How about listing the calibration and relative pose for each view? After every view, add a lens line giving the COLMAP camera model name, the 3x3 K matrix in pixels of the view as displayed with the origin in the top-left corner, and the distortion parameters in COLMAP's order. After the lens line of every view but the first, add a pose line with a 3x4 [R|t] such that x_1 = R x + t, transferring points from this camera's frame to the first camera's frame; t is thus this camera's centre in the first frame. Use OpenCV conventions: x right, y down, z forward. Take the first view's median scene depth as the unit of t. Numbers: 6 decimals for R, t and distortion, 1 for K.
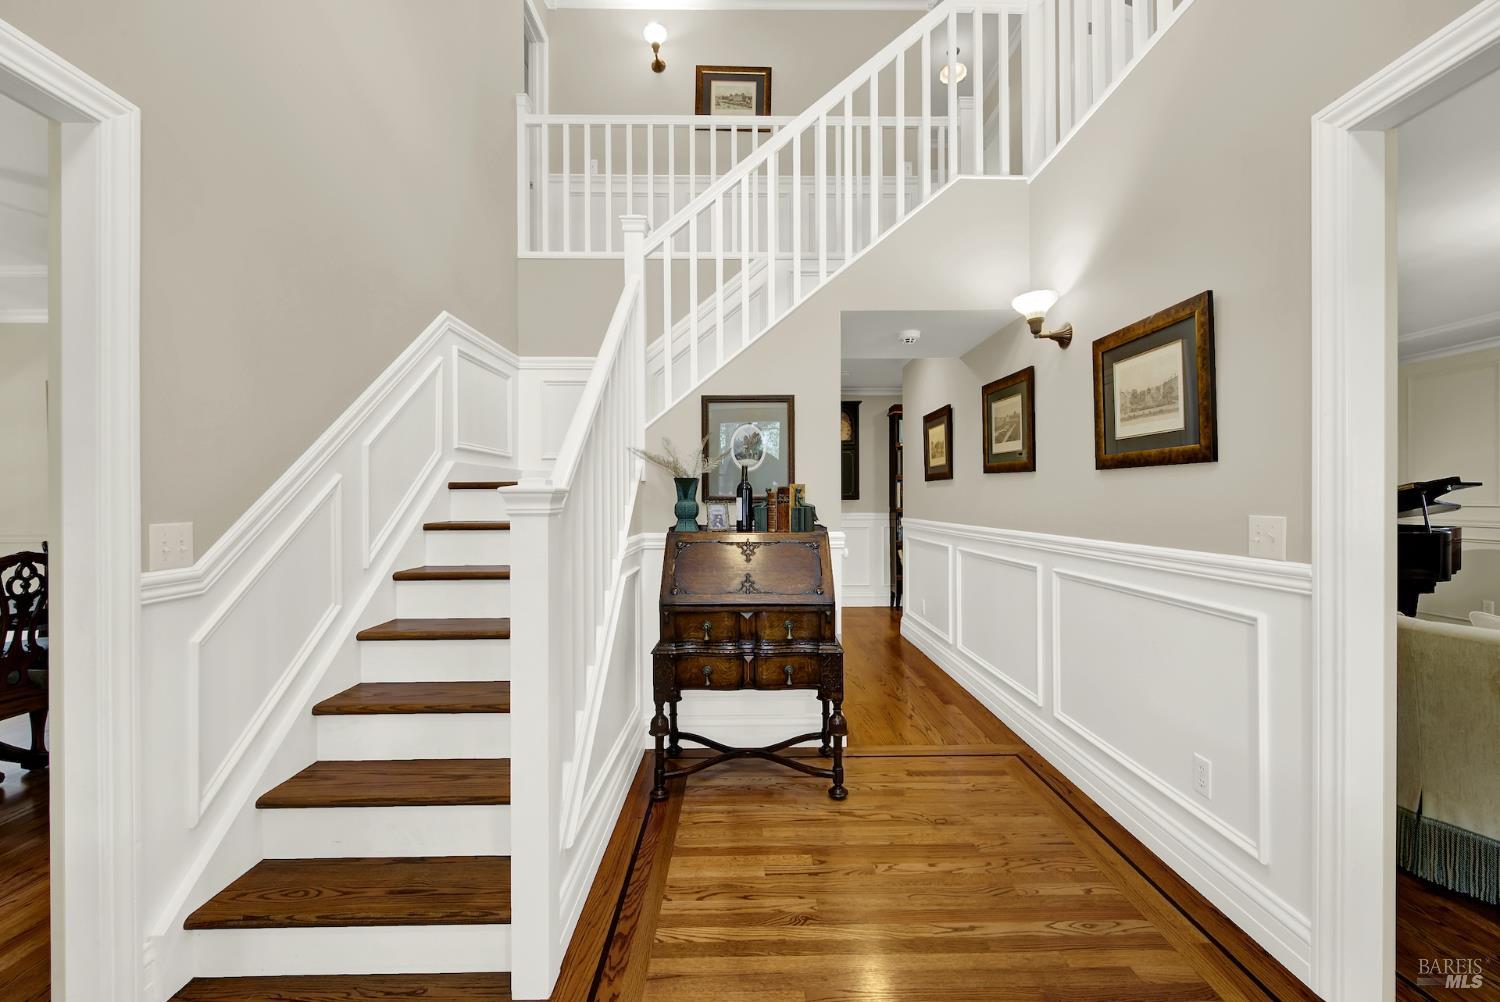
lens RADIAL K [[614.3, 0, 755.2], [0, 614.3, 494.7], [0, 0, 1]] dist [0.007123, -0.002418]
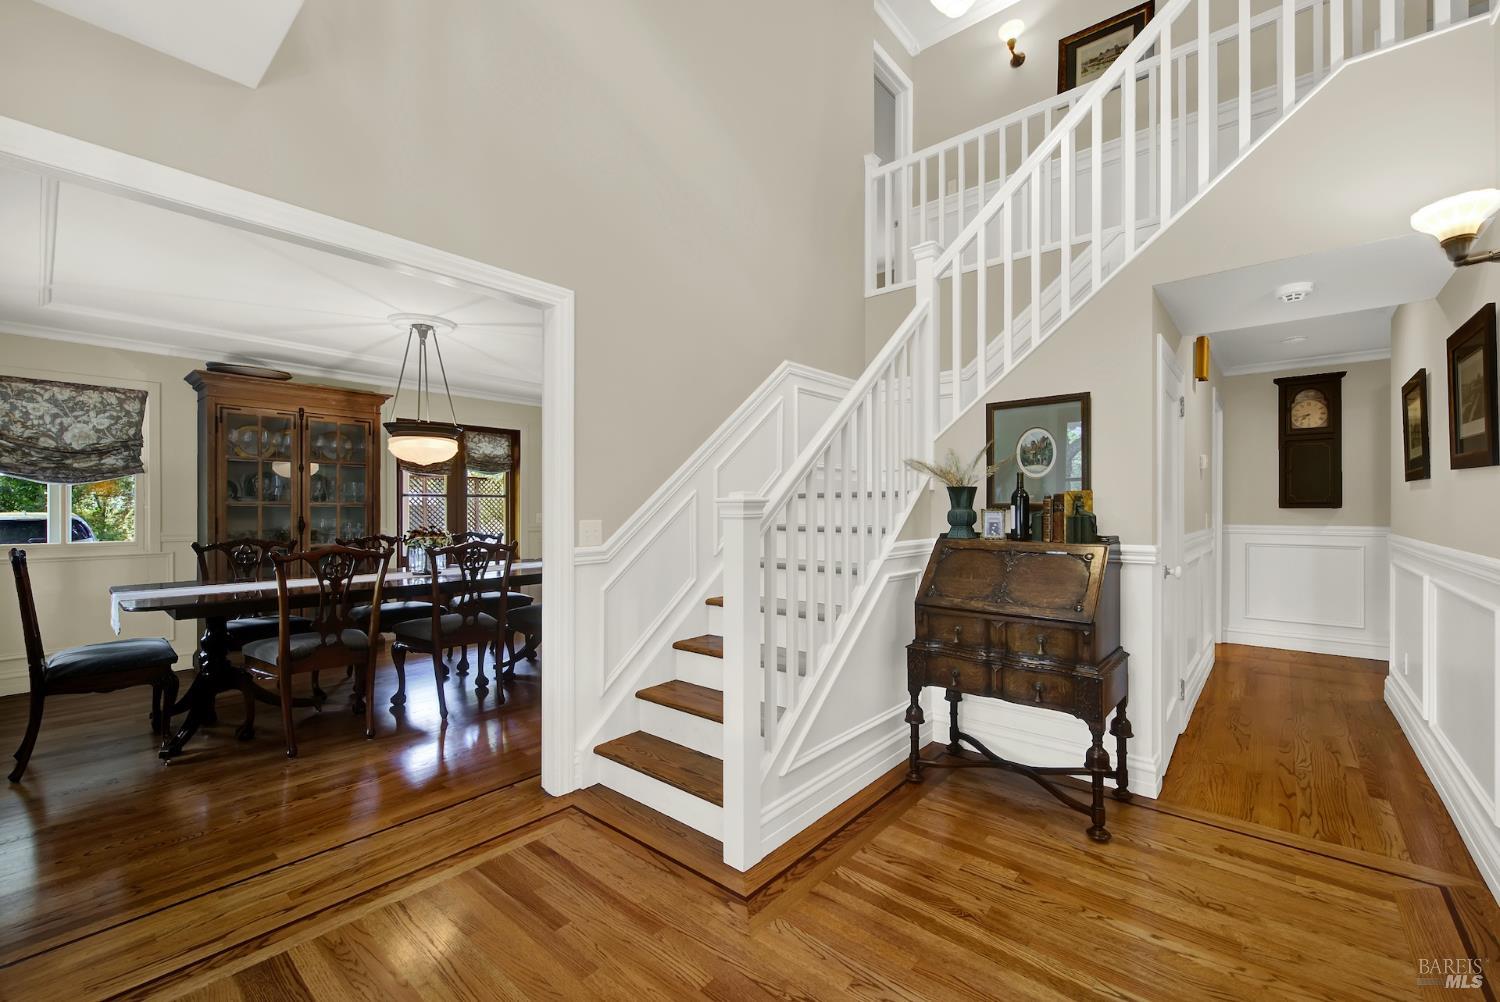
lens RADIAL K [[614.3, 0, 759.0], [0, 614.3, 503.8], [0, 0, 1]] dist [0.007123, -0.002418]
pose [[0.752500, -0.001664, -0.658590, 0.324766], [0.003492, 0.999993, 0.001463, -0.000812], [0.658583, -0.003400, 0.752500, -0.001319]]
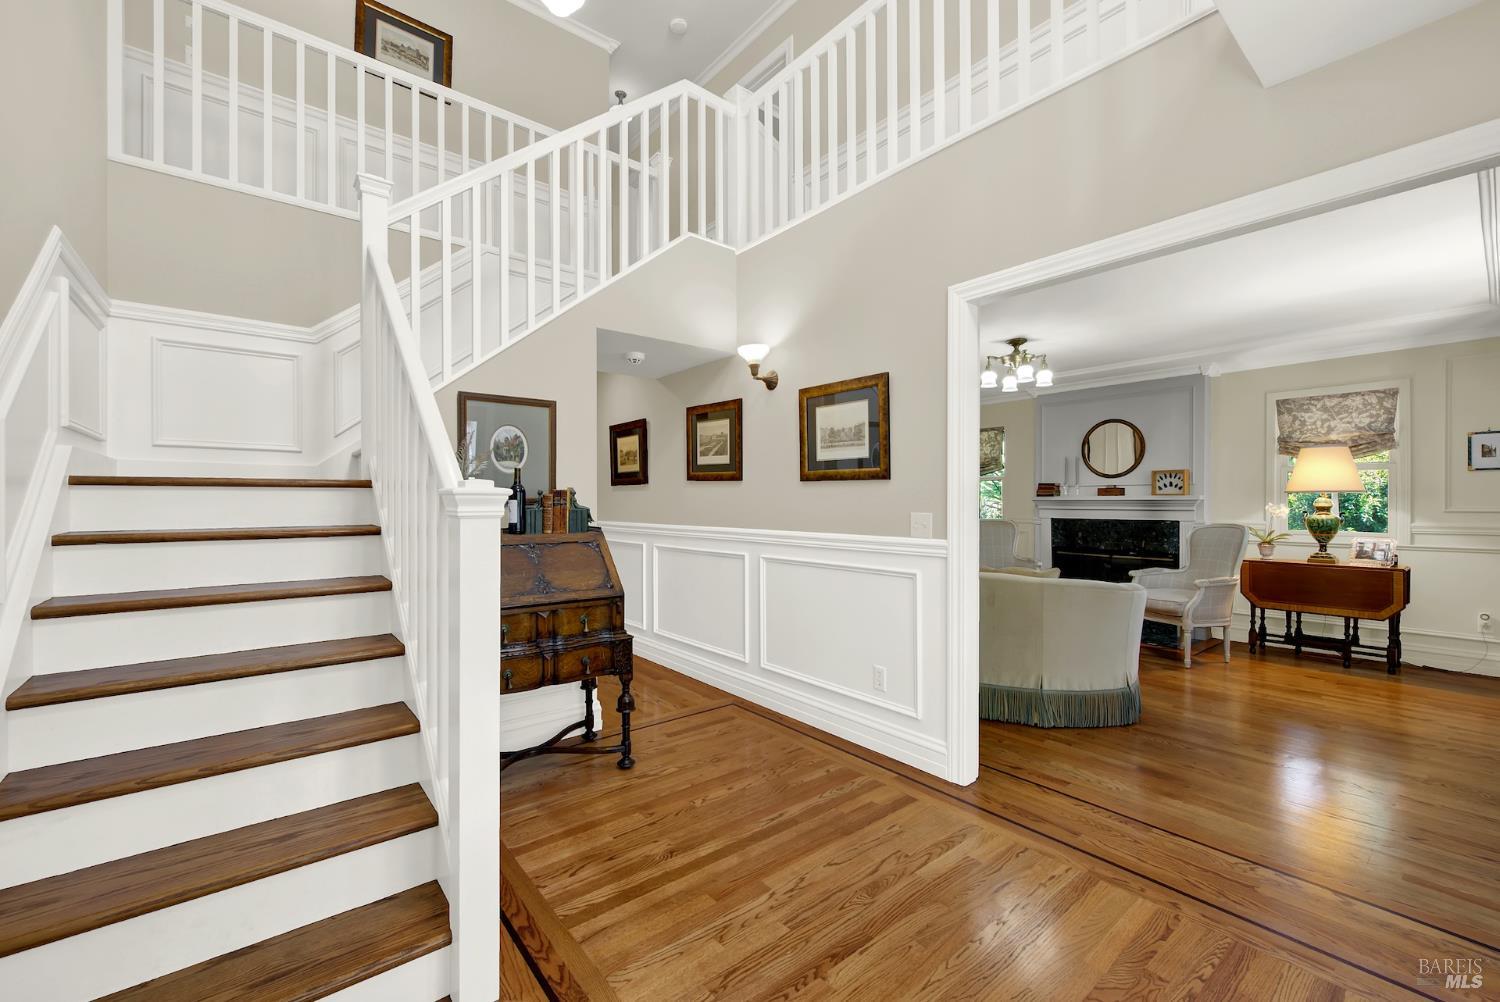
lens RADIAL K [[614.3, 0, 752.7], [0, 614.3, 499.0], [0, 0, 1]] dist [0.007123, -0.002418]
pose [[0.786144, 0.006704, 0.618007, -0.348513], [-0.007627, 0.999970, -0.001146, 0.001394], [-0.617996, -0.003812, 0.786172, -0.022391]]
